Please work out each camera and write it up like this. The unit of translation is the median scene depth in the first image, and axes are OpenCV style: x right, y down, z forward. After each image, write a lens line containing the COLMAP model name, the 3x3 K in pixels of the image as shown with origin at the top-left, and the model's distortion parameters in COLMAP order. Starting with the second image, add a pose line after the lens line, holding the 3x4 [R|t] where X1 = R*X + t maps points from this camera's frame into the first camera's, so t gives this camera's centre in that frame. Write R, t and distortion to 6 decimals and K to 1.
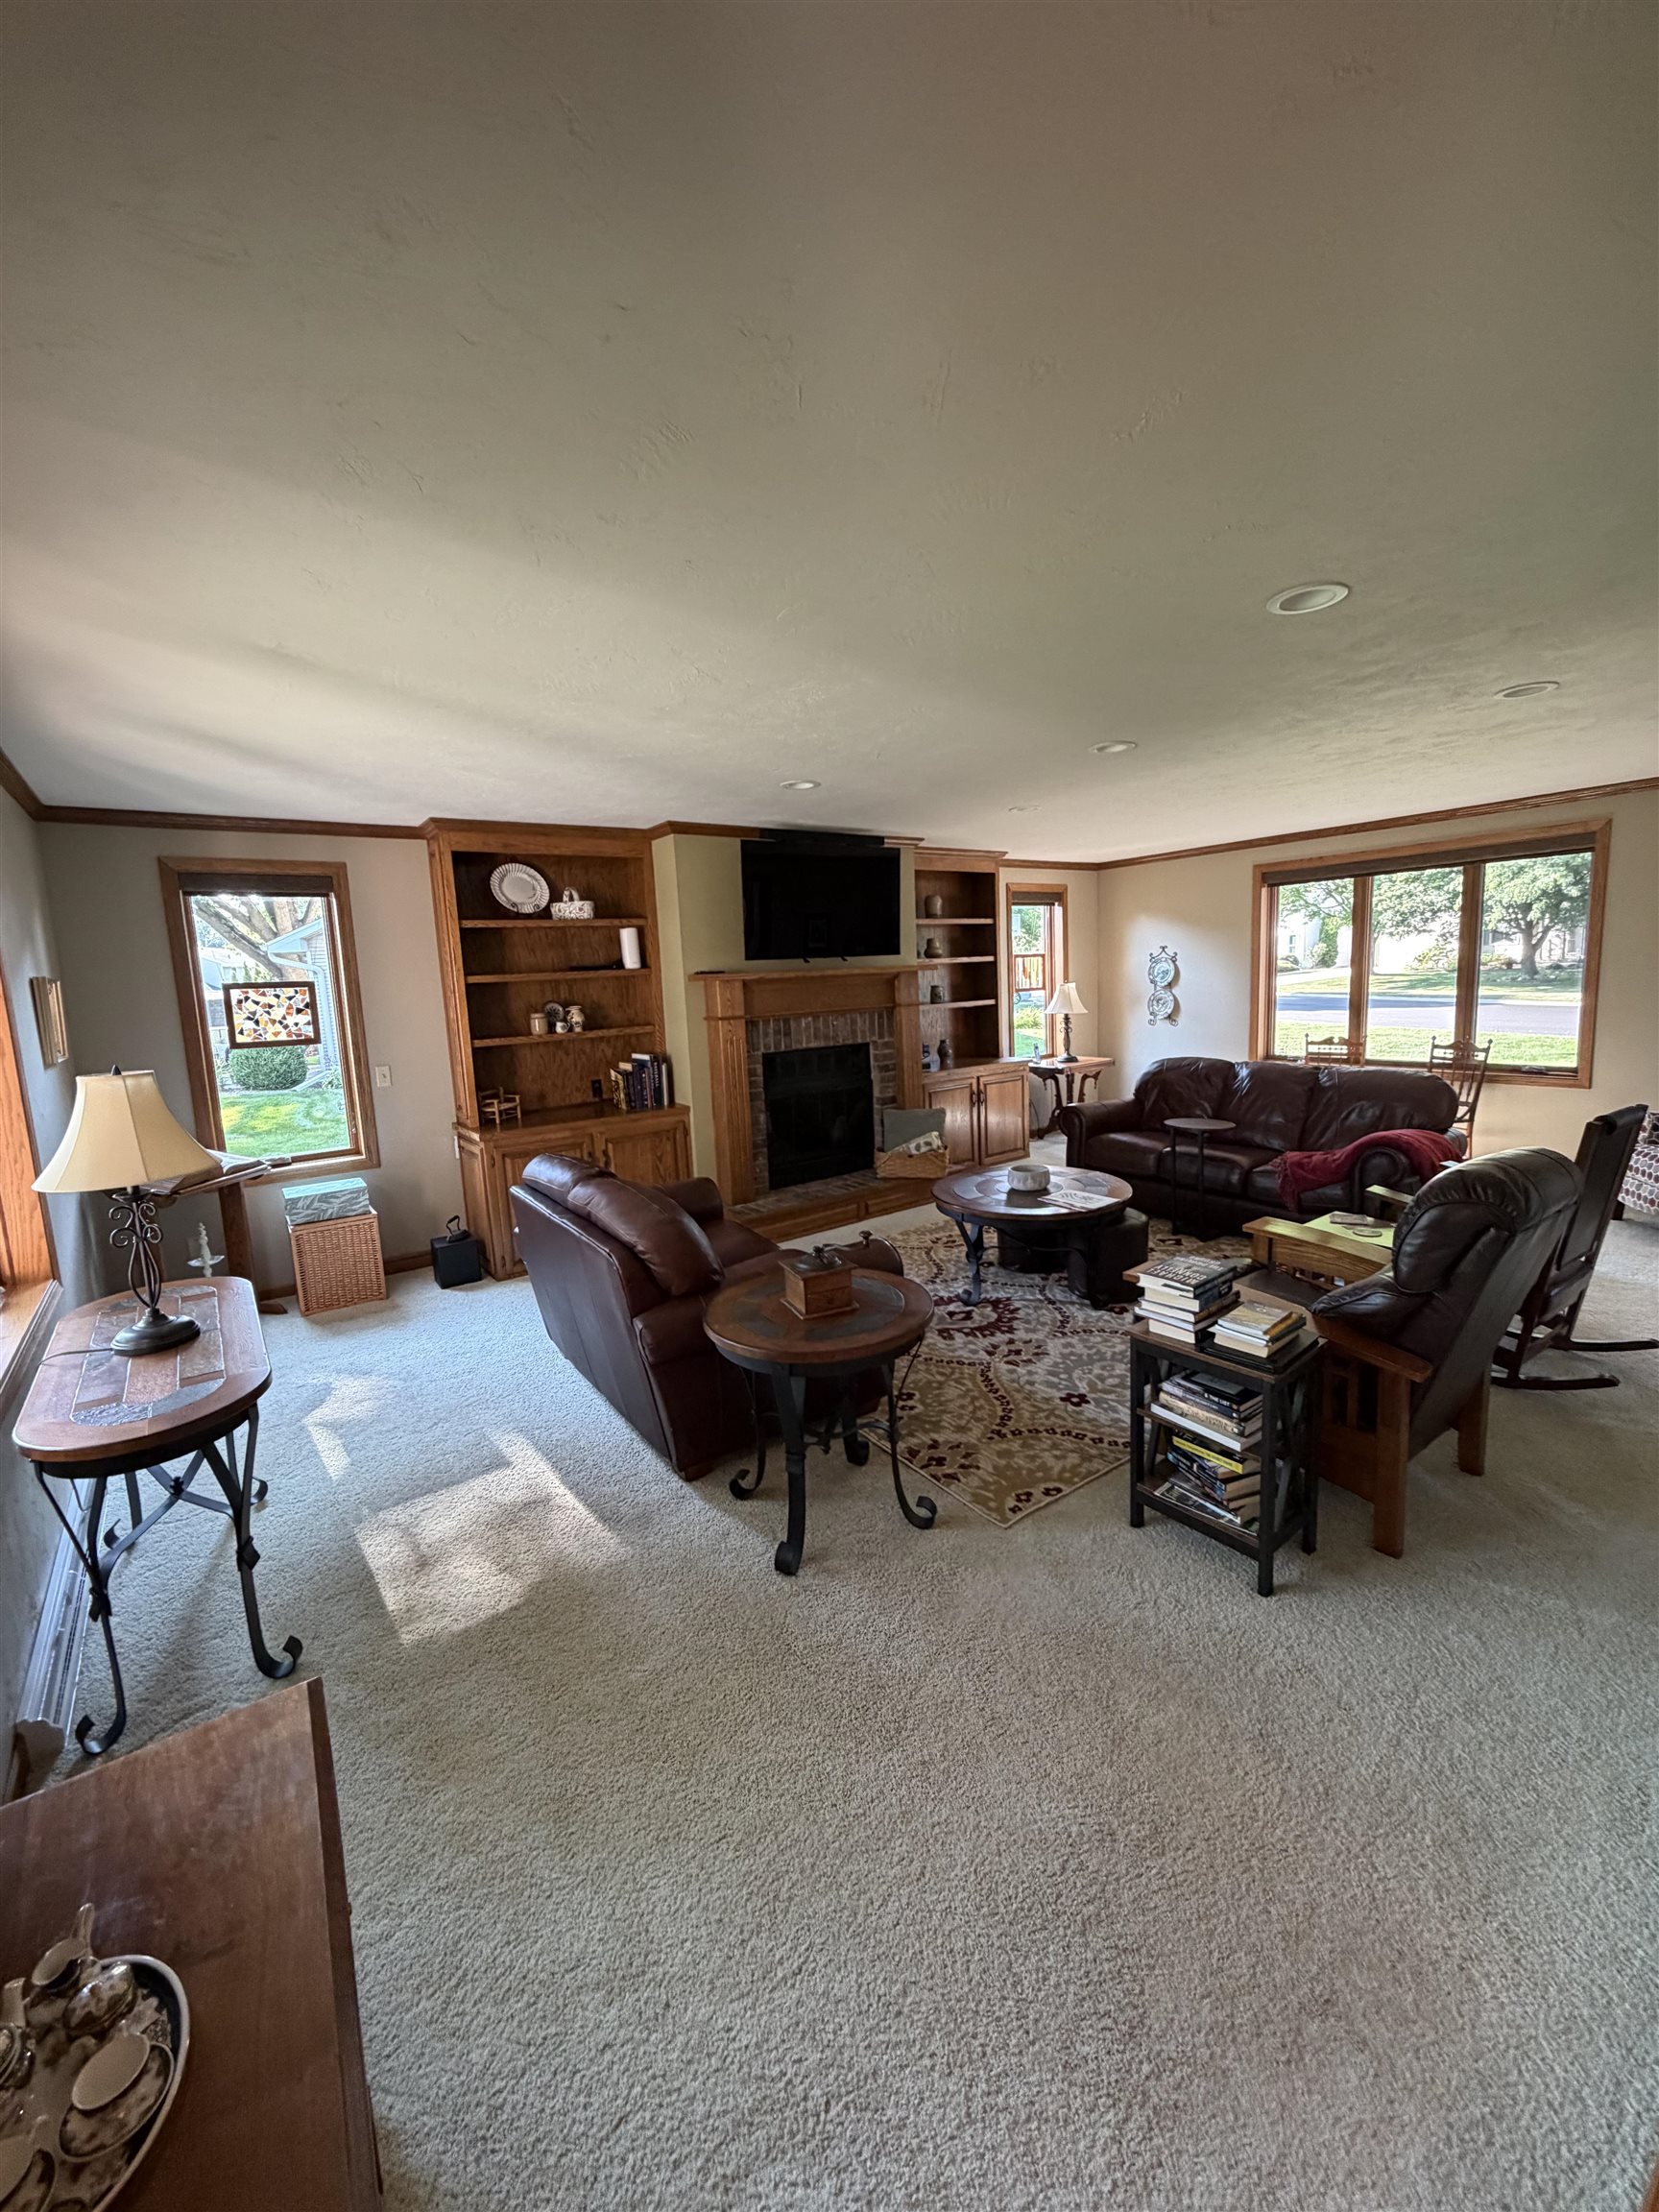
lens RADIAL K [[877.5, 0, 831.7], [0, 877.5, 1100.0], [0, 0, 1]] dist [-0.004127, 0.000591]
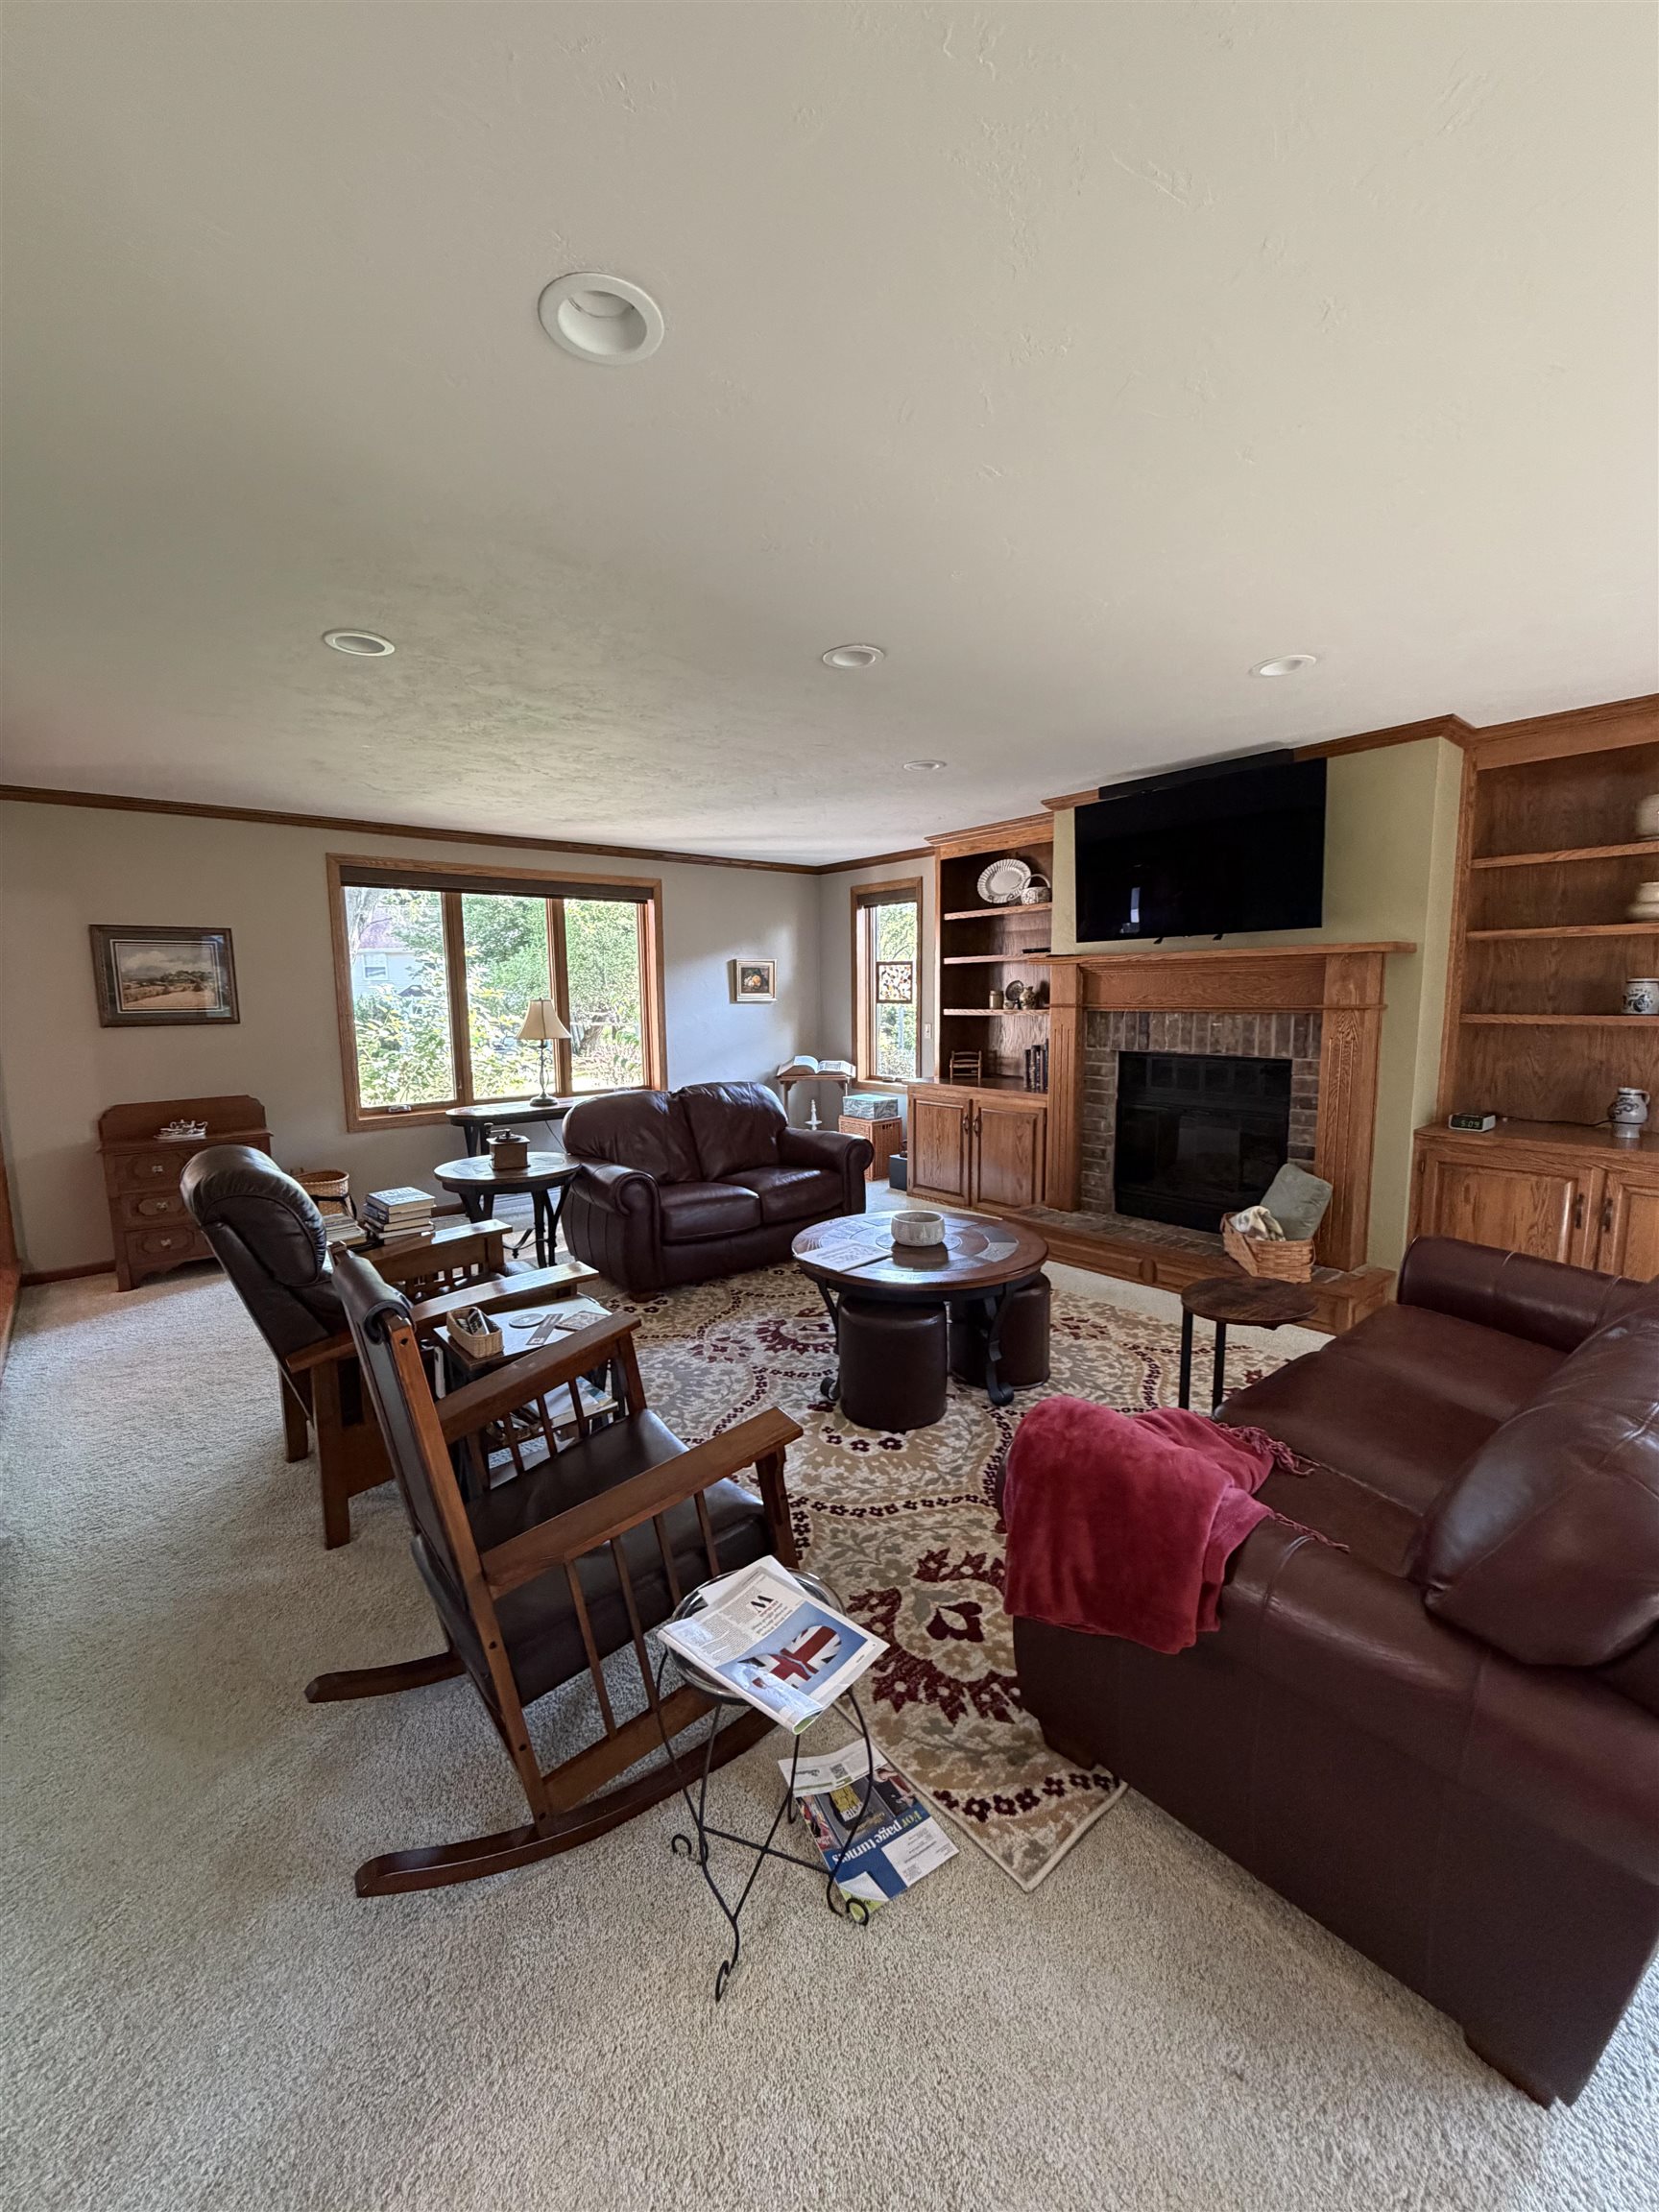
lens RADIAL K [[877.5, 0, 828.2], [0, 877.5, 1098.8], [0, 0, 1]] dist [-0.004127, 0.000591]
pose [[0.064593, 0.166601, -0.983906, 0.802182], [-0.132200, 0.978704, 0.157041, -0.111963], [0.989116, 0.119929, 0.085242, 0.704361]]
